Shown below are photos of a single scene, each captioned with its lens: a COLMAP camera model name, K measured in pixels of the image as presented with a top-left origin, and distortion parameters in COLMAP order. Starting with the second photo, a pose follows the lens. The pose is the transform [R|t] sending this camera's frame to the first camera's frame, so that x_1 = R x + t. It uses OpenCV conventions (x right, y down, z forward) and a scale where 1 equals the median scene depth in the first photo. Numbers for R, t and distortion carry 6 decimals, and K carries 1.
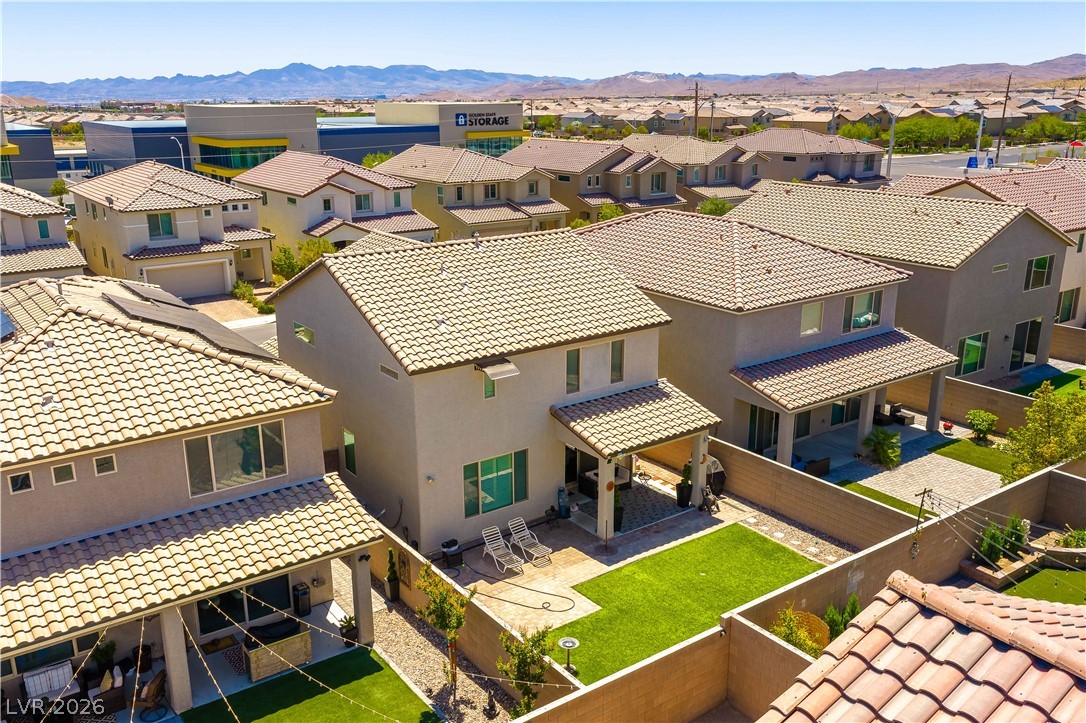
lens RADIAL K [[929.1, 0, 546.4], [0, 929.1, 395.8], [0, 0, 1]] dist [0.037260, -0.004284]
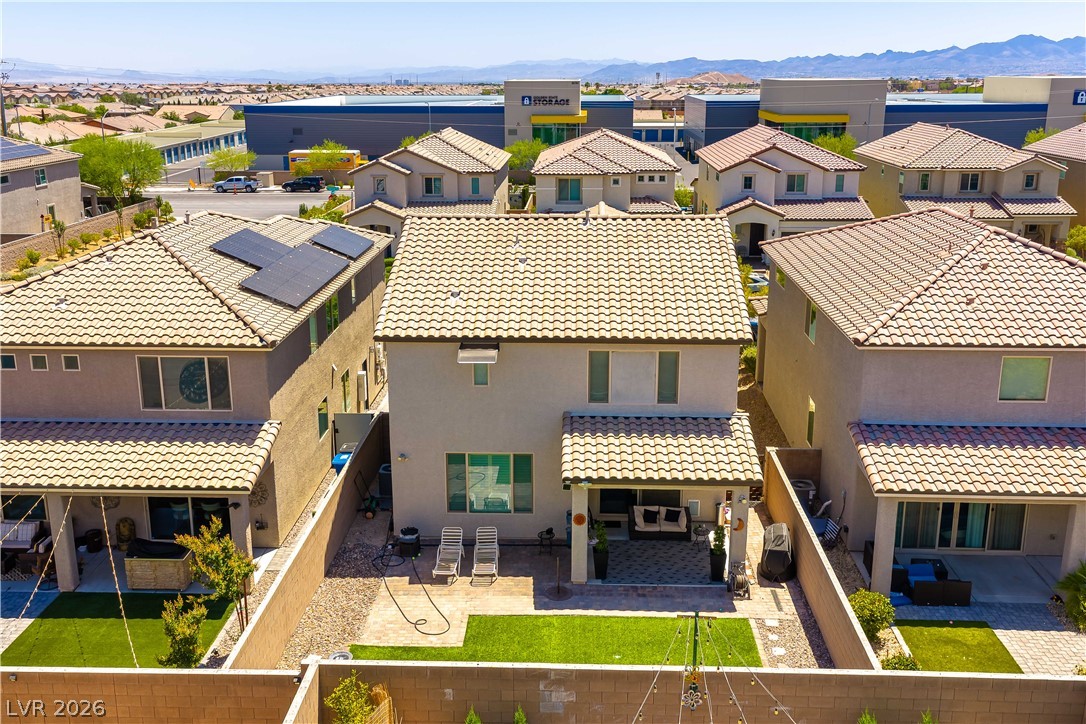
lens RADIAL K [[1021.5, 0, 543.0], [0, 1021.5, 362.0], [0, 0, 1]] dist [0.026250, 0.011011]
pose [[0.786324, 0.175712, -0.592301, 0.520233], [-0.196615, 0.980030, 0.029715, -0.055832], [0.585694, 0.093089, 0.805169, 0.225654]]
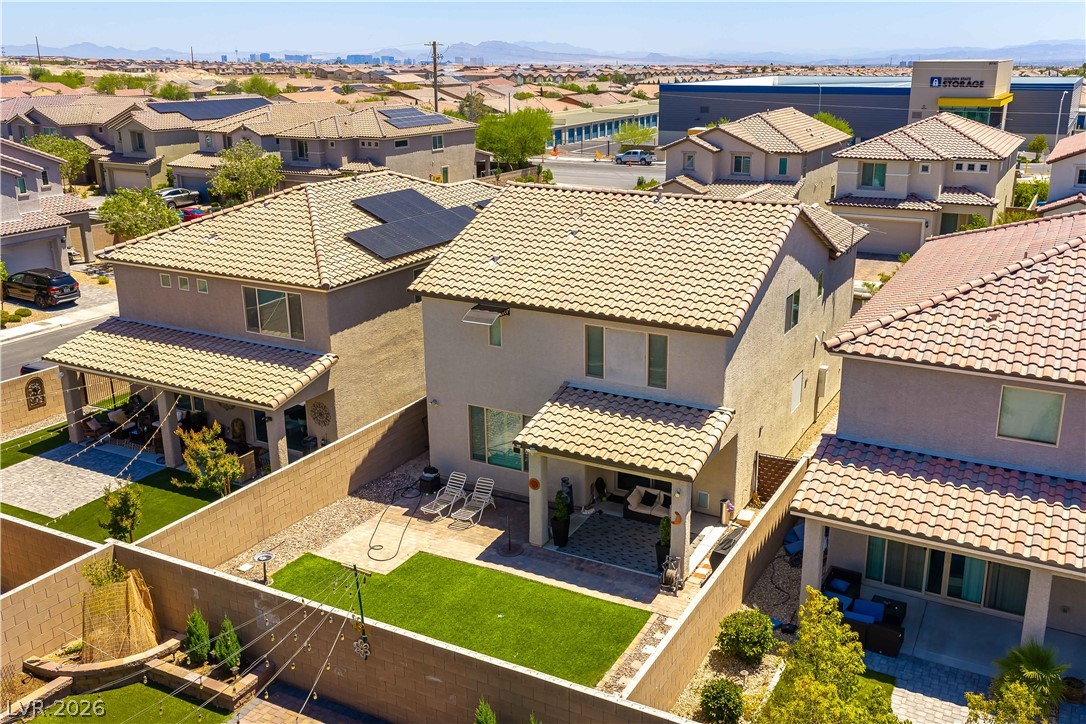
lens RADIAL K [[980.1, 0, 580.7], [0, 980.1, 365.4], [0, 0, 1]] dist [0.033892, -0.003068]
pose [[0.450202, 0.278856, -0.848267, 0.768372], [-0.282225, 0.945724, 0.161108, -0.151787], [0.847152, 0.166872, 0.504467, 0.530462]]
